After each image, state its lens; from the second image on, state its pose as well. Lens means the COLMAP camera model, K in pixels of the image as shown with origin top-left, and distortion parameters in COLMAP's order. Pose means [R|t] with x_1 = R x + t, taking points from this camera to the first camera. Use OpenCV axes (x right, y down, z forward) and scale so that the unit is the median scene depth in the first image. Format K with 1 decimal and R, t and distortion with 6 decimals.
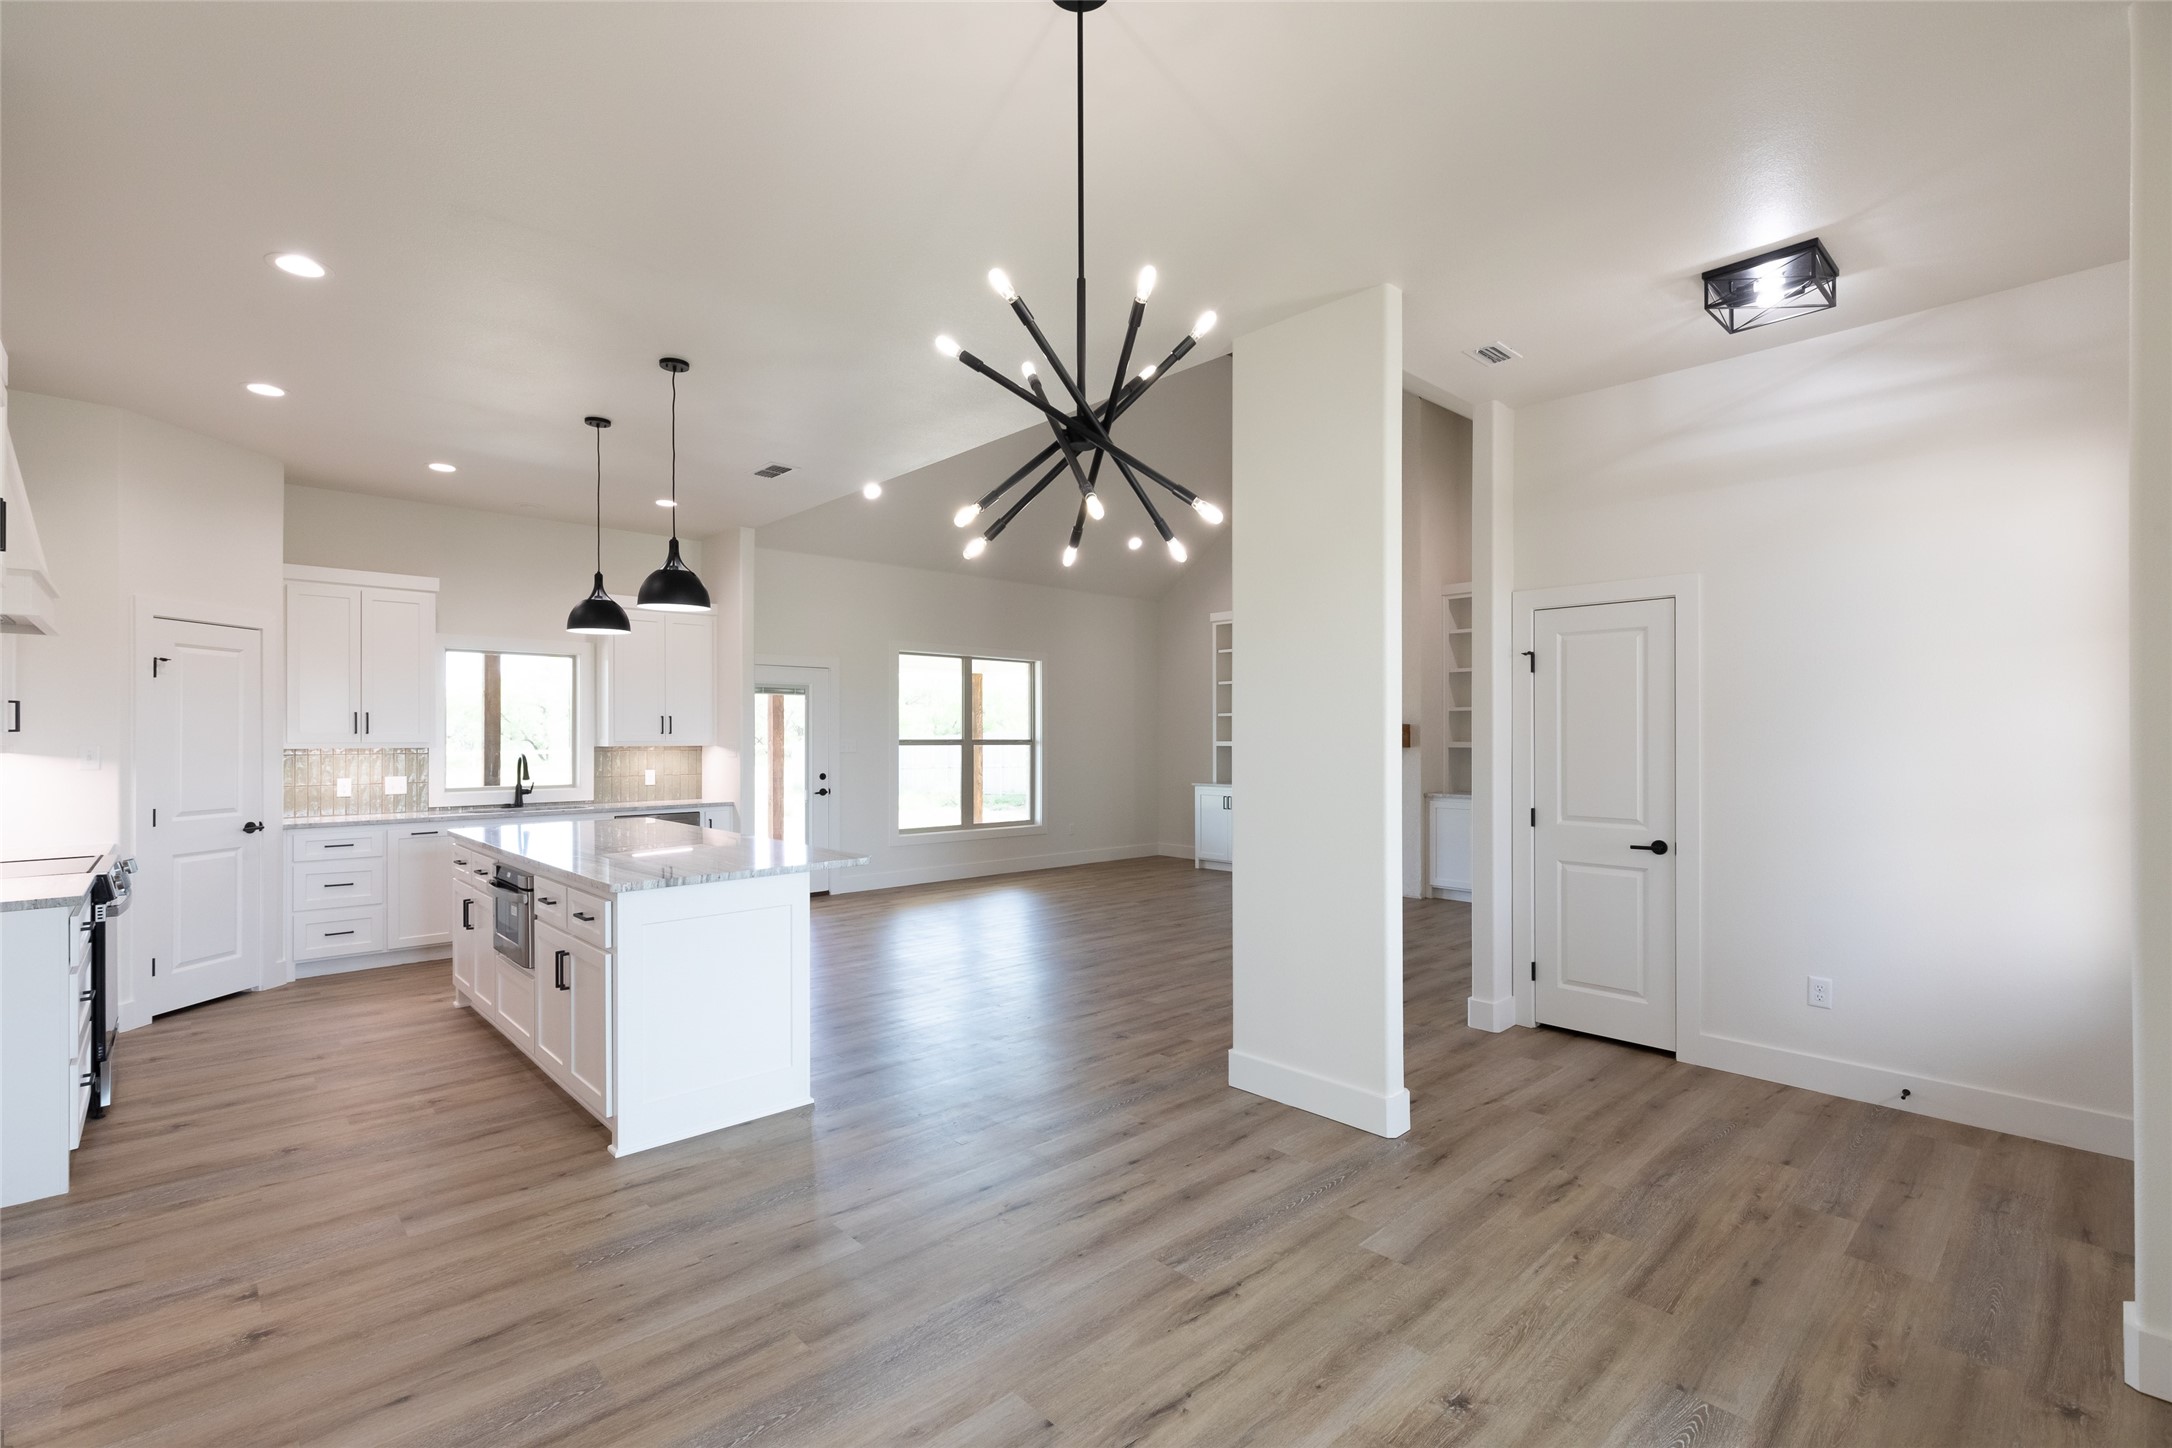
lens RADIAL K [[965.2, 0, 1086.0], [0, 965.2, 724.0], [0, 0, 1]] dist [-0.000420, -0.000210]
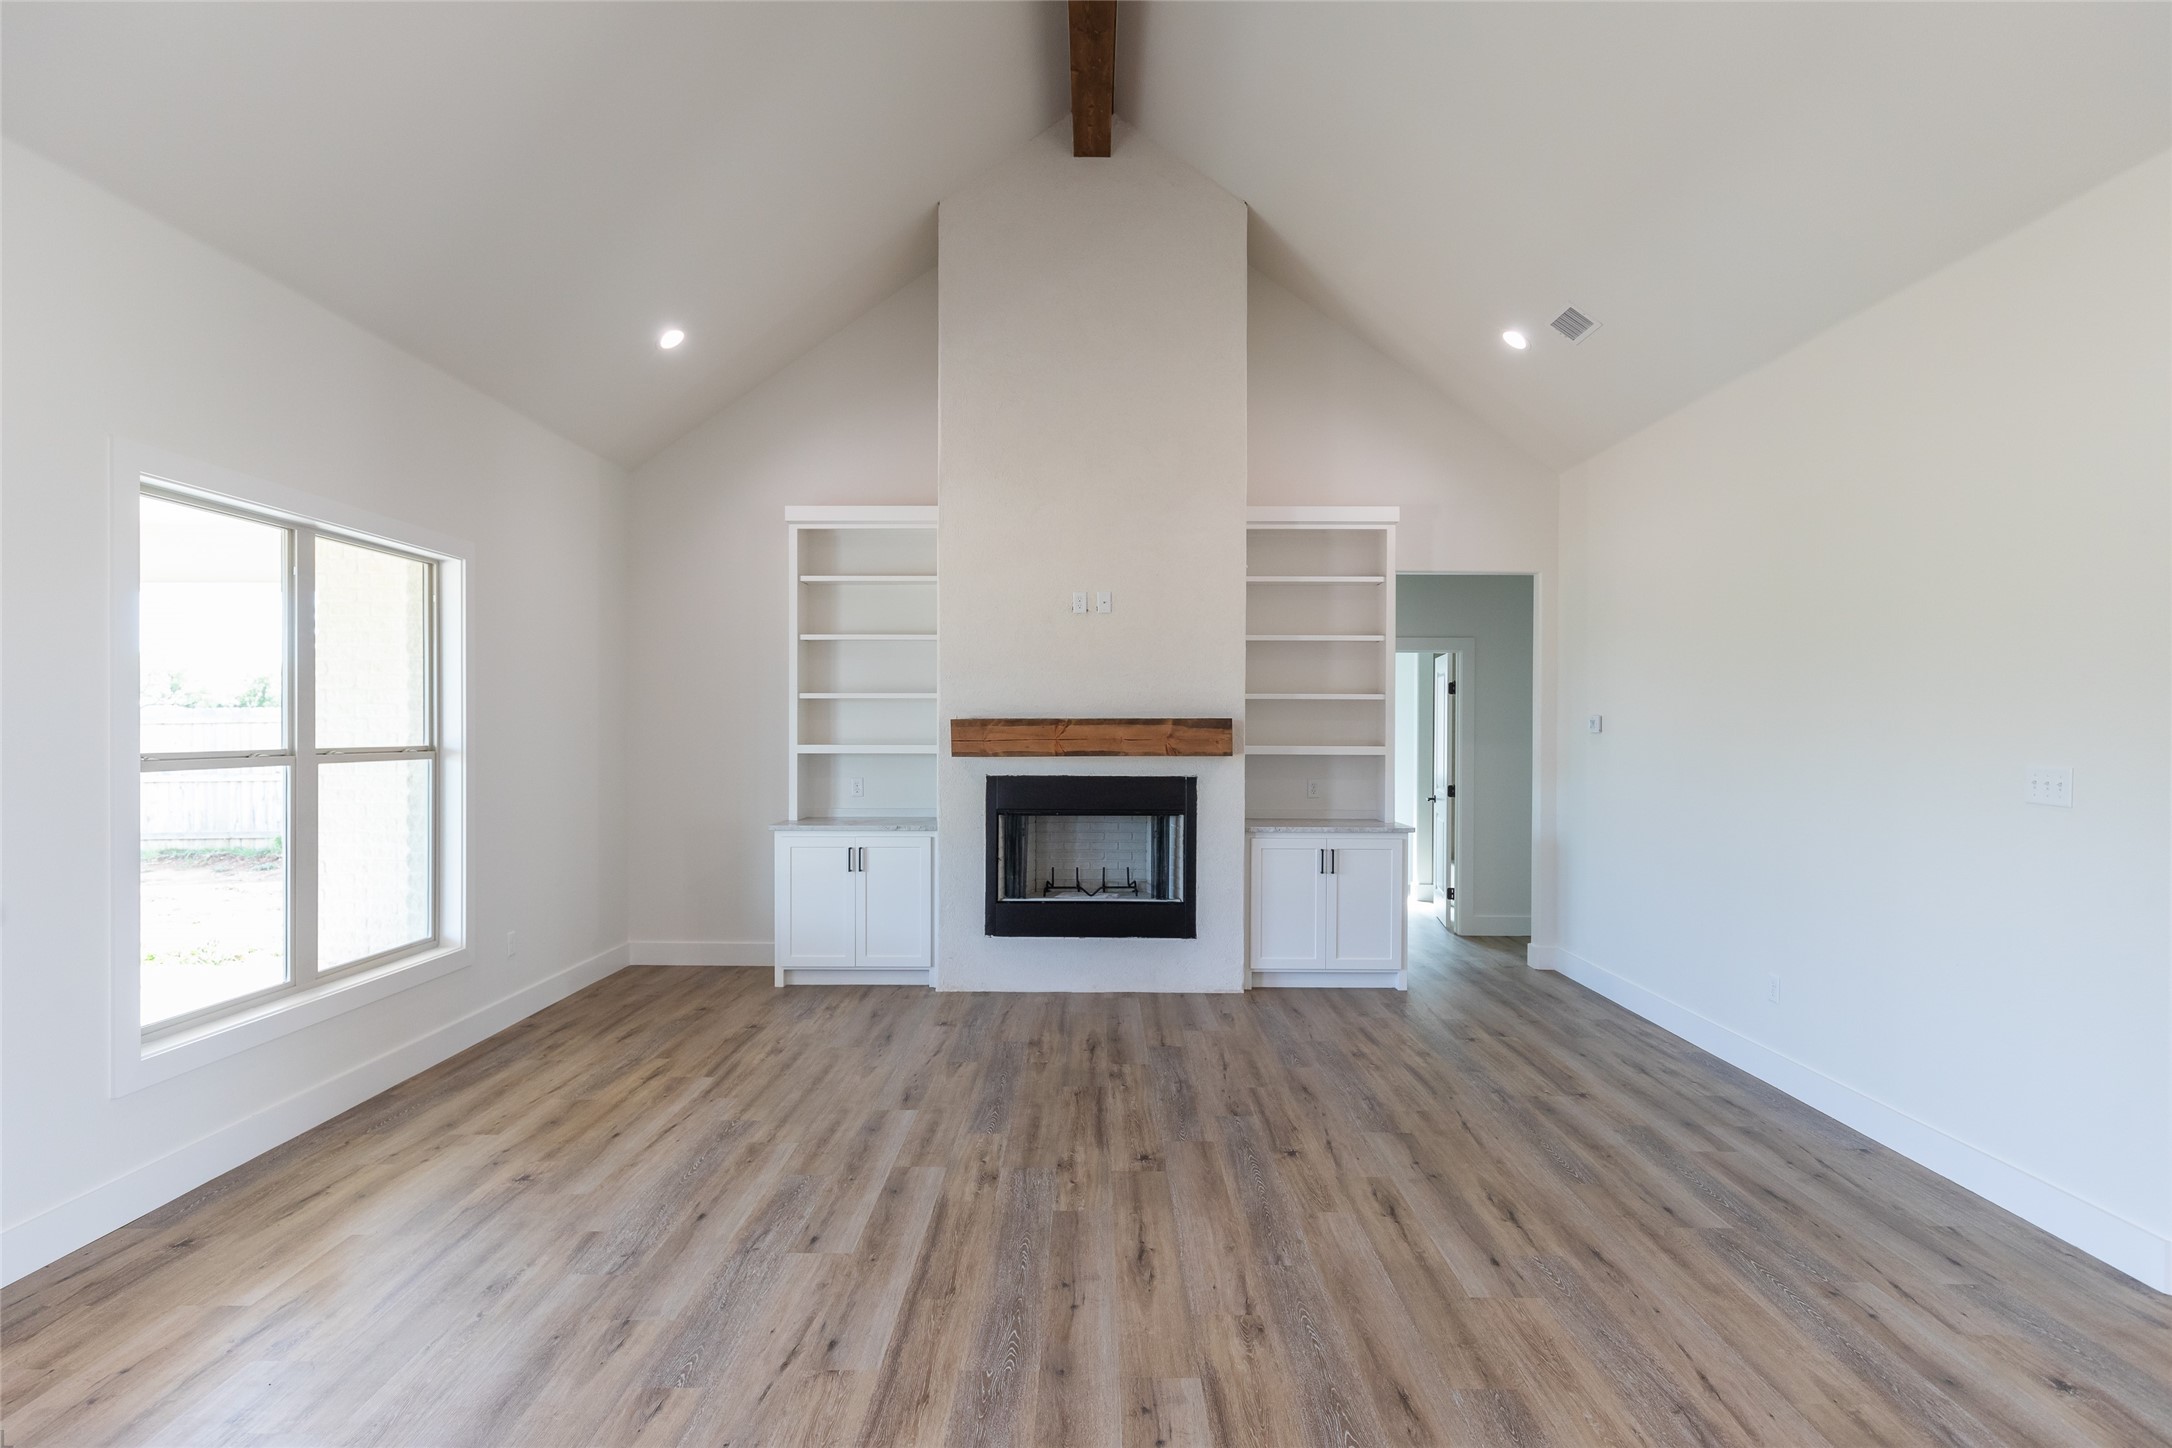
lens RADIAL K [[1149.5, 0, 1086.0], [0, 1149.5, 724.0], [0, 0, 1]] dist [0.001967, 0.000338]
pose [[0.686491, 0.003243, 0.727131, -0.237875], [-0.013016, 0.999885, 0.007829, -0.001013], [-0.727022, -0.014839, 0.686454, 0.477222]]
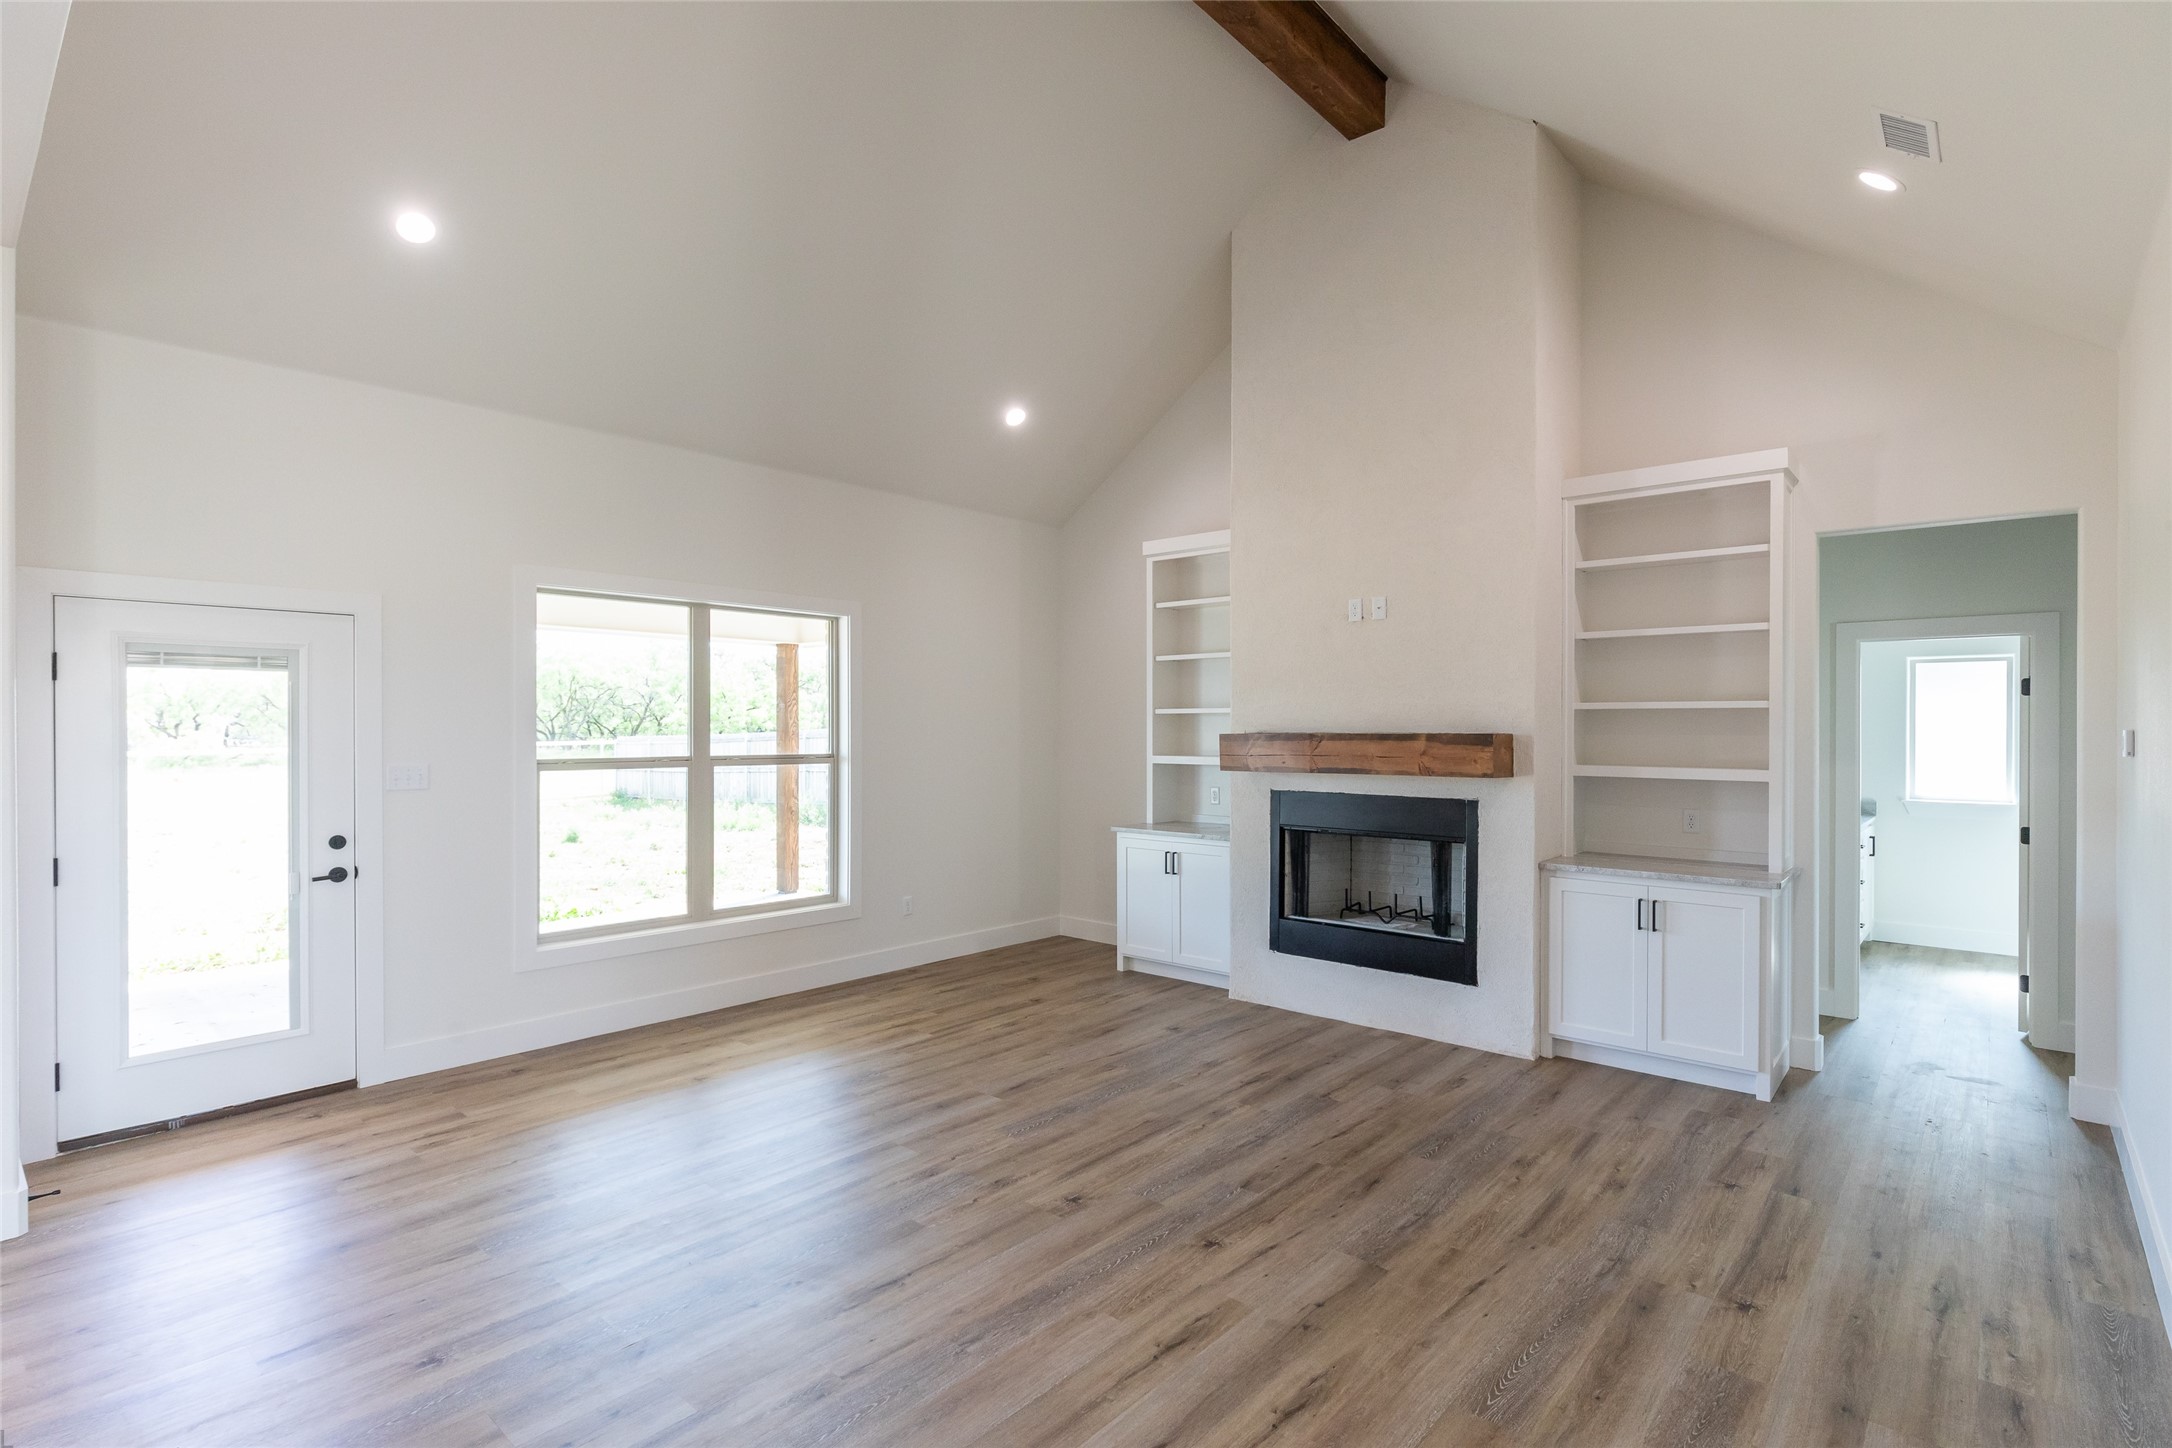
lens RADIAL K [[1041.9, 0, 1127.2], [0, 1041.9, 723.5], [0, 0, 1]] dist [0.001082, 0.000098]
pose [[0.993094, 0.002171, 0.117304, 0.046958], [-0.003440, 0.999938, 0.010615, -0.009521], [-0.117273, -0.010945, 0.993039, 0.389019]]
